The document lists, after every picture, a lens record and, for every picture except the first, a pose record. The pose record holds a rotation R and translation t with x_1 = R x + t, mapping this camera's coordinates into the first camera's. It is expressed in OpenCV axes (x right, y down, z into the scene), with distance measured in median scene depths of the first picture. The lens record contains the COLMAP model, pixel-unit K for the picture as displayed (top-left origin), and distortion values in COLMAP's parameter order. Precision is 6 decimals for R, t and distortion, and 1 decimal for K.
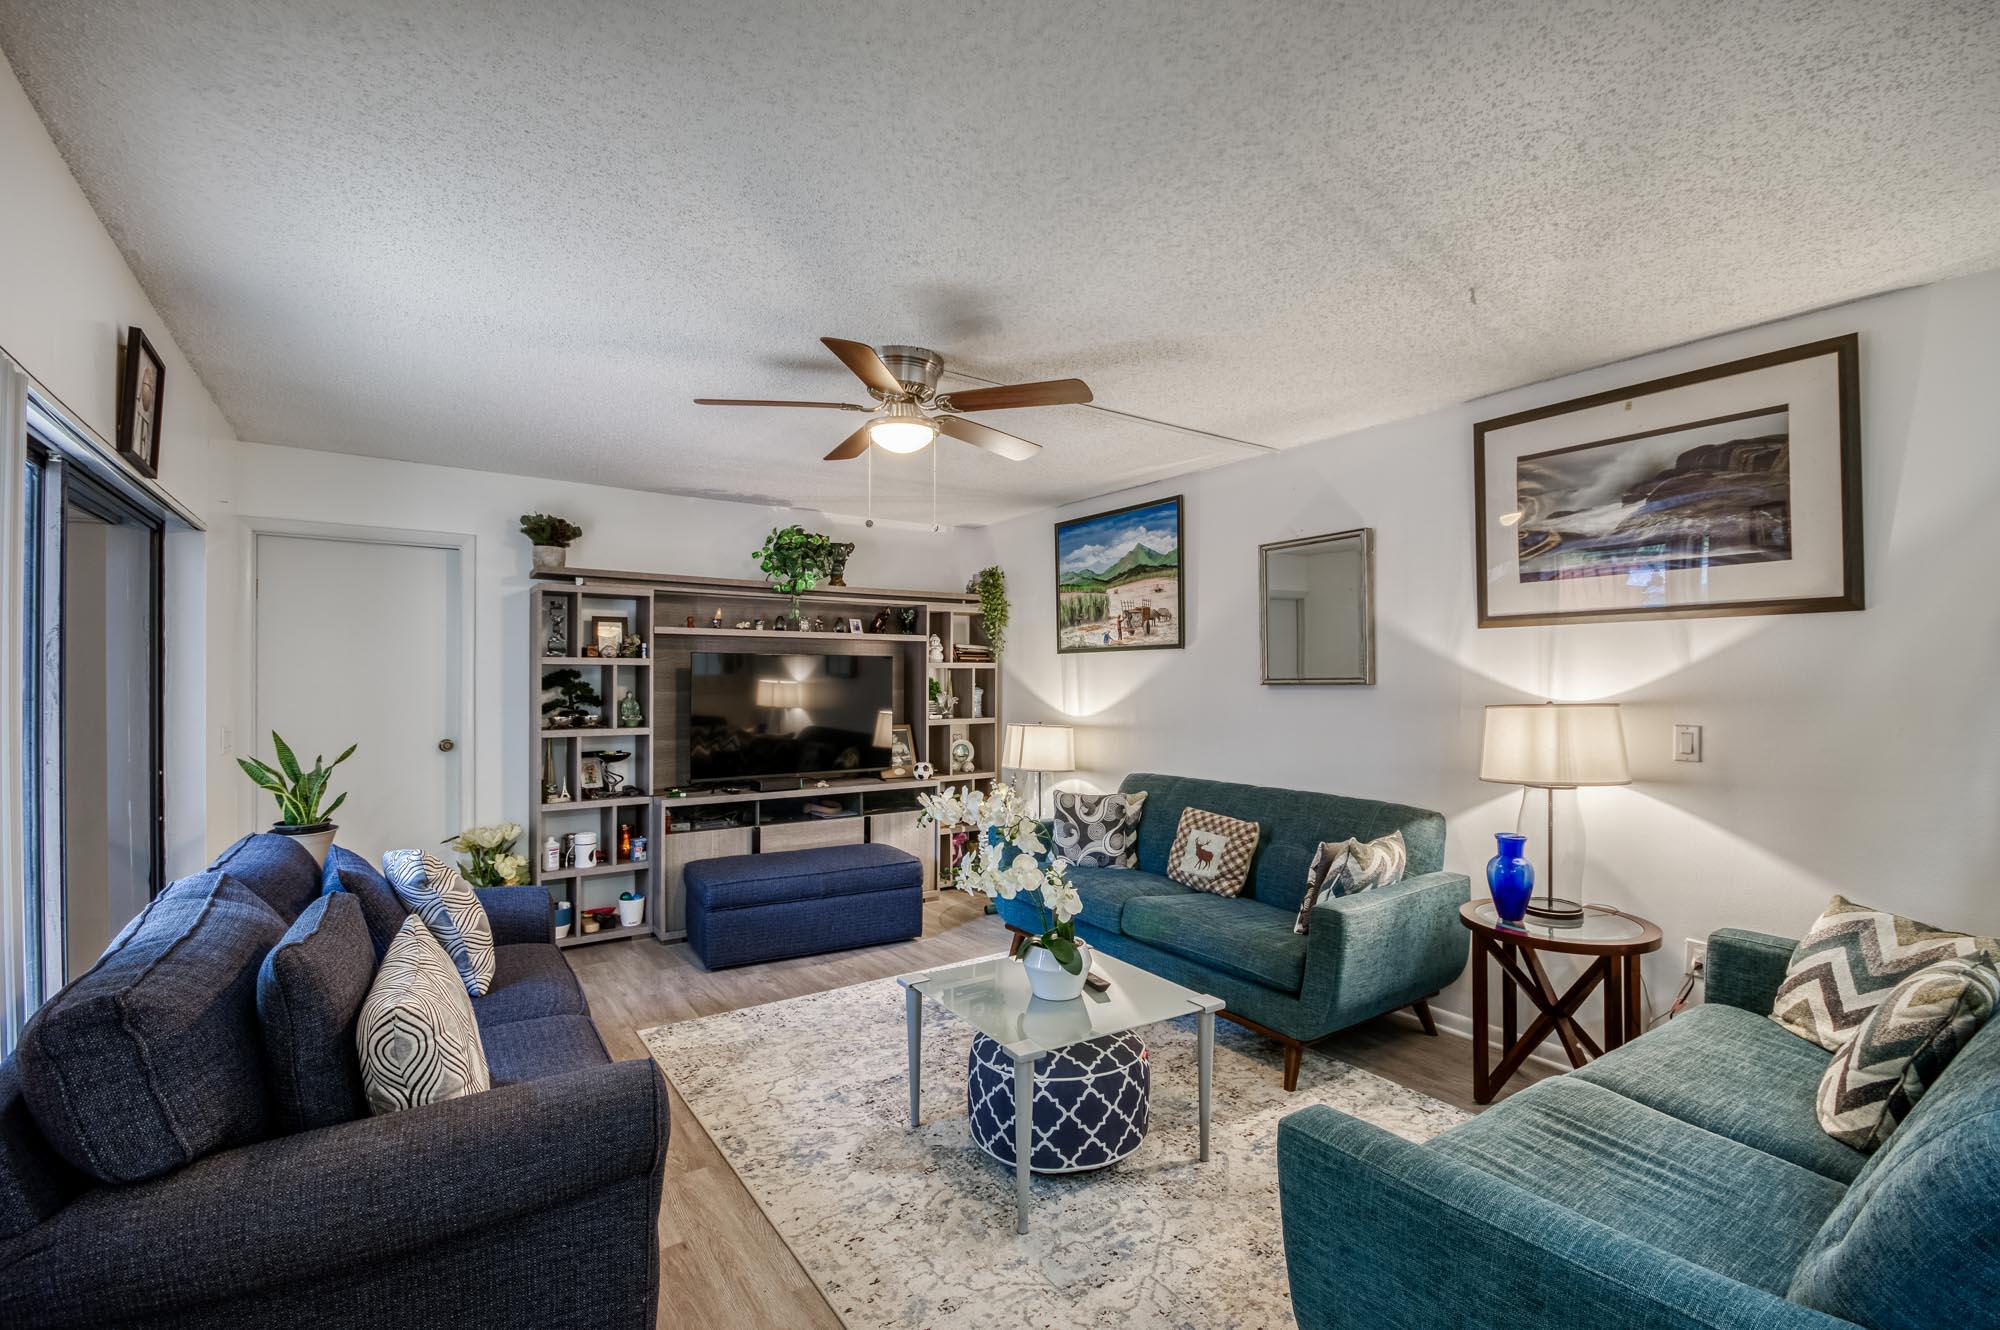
lens RADIAL K [[884.3, 0, 1015.1], [0, 884.3, 662.3], [0, 0, 1]] dist [-0.000478, -0.004587]
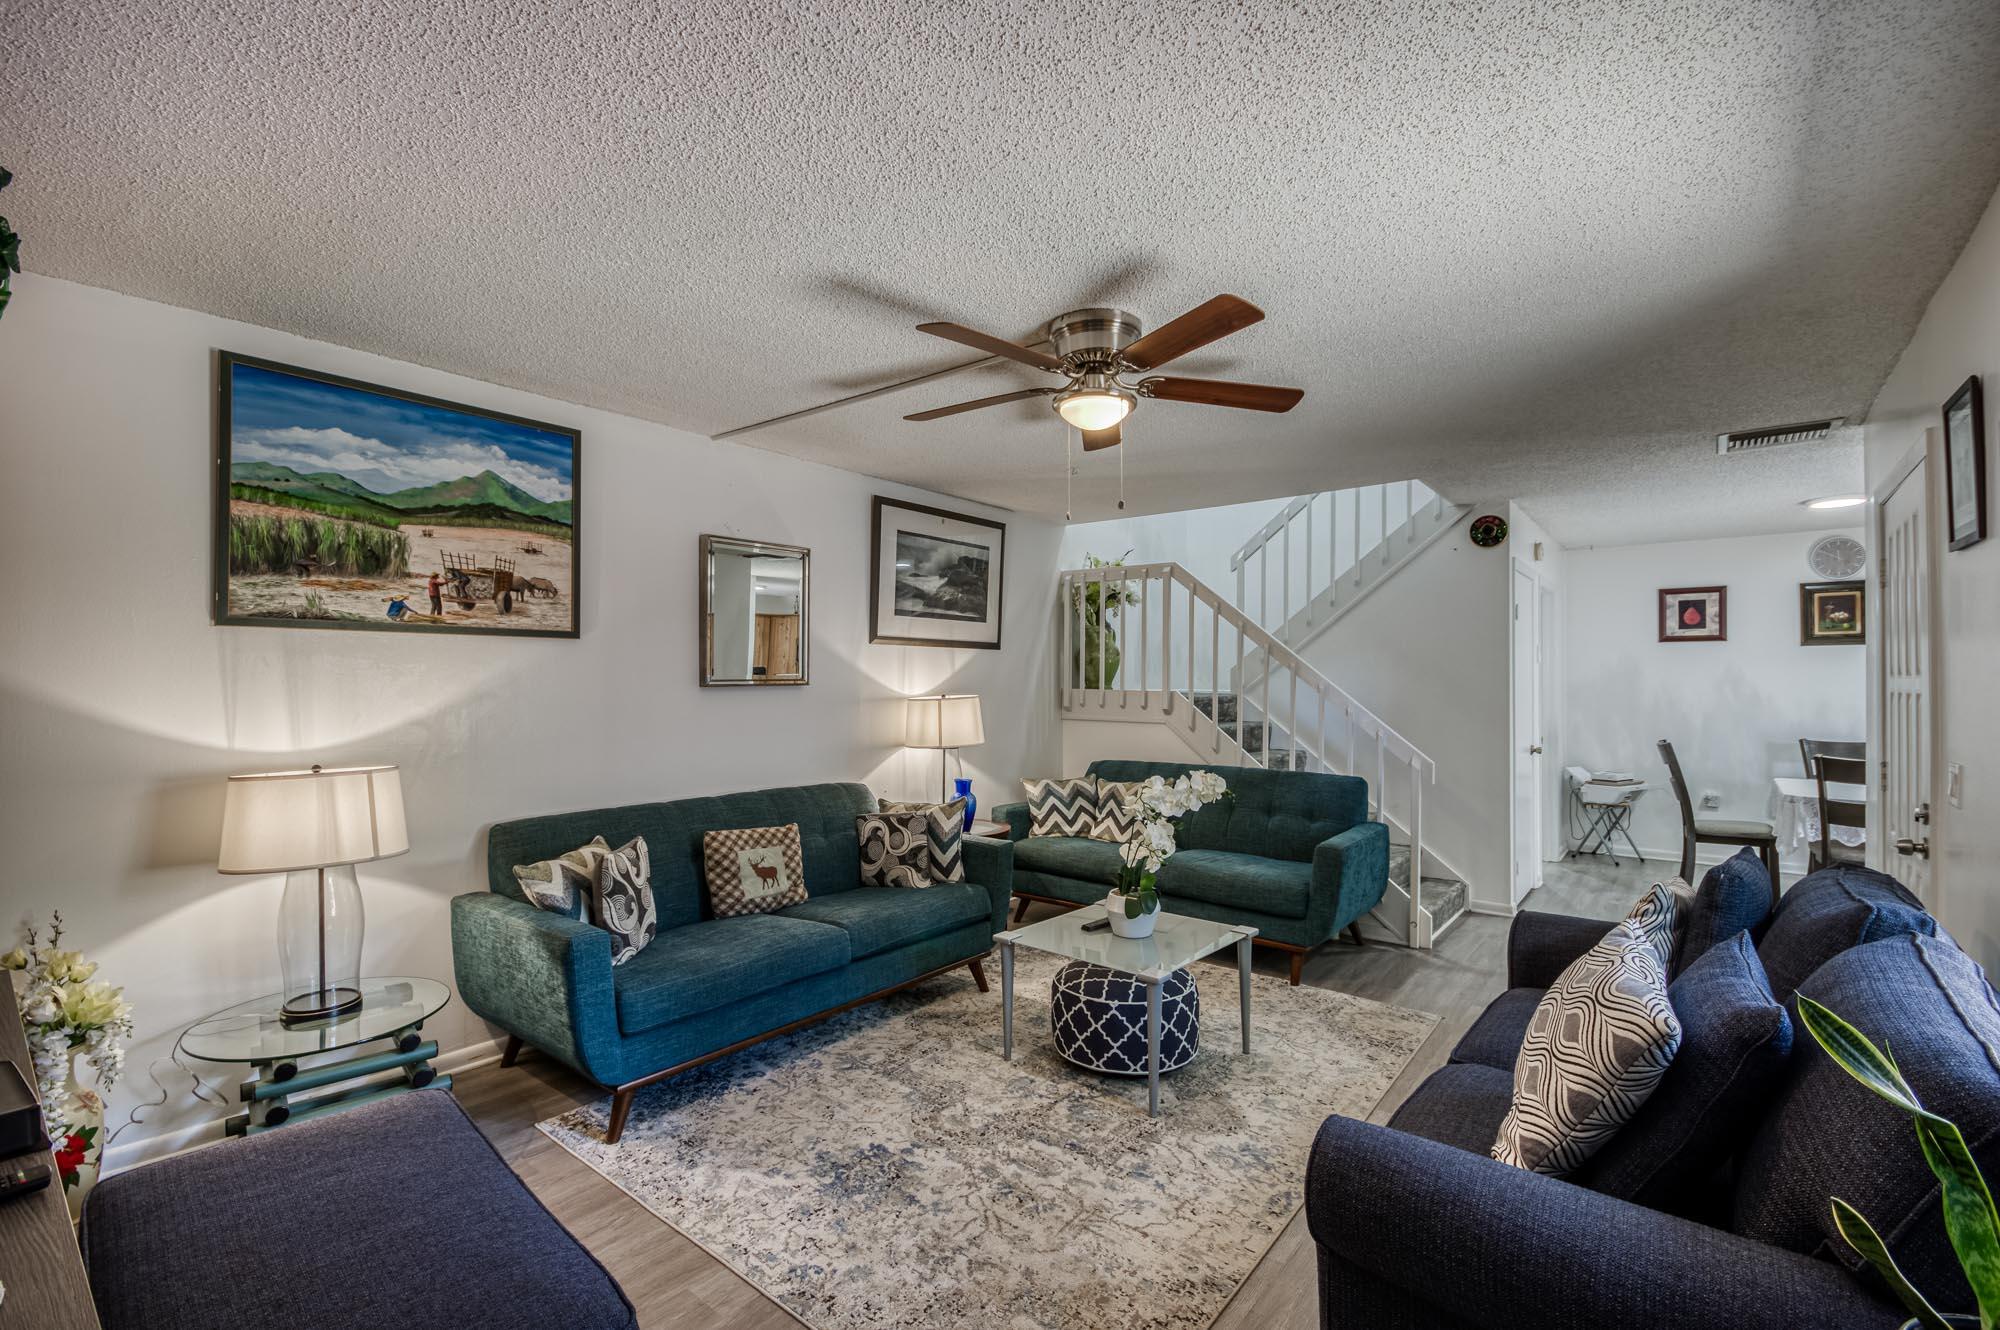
lens RADIAL K [[884.3, 0, 1003.3], [0, 884.3, 672.9], [0, 0, 1]] dist [-0.000478, -0.004587]
pose [[-0.283462, 0.011315, 0.958917, -0.637499], [-0.018086, 0.999689, -0.017143, 0.019770], [-0.958813, -0.022203, -0.283169, 0.891744]]
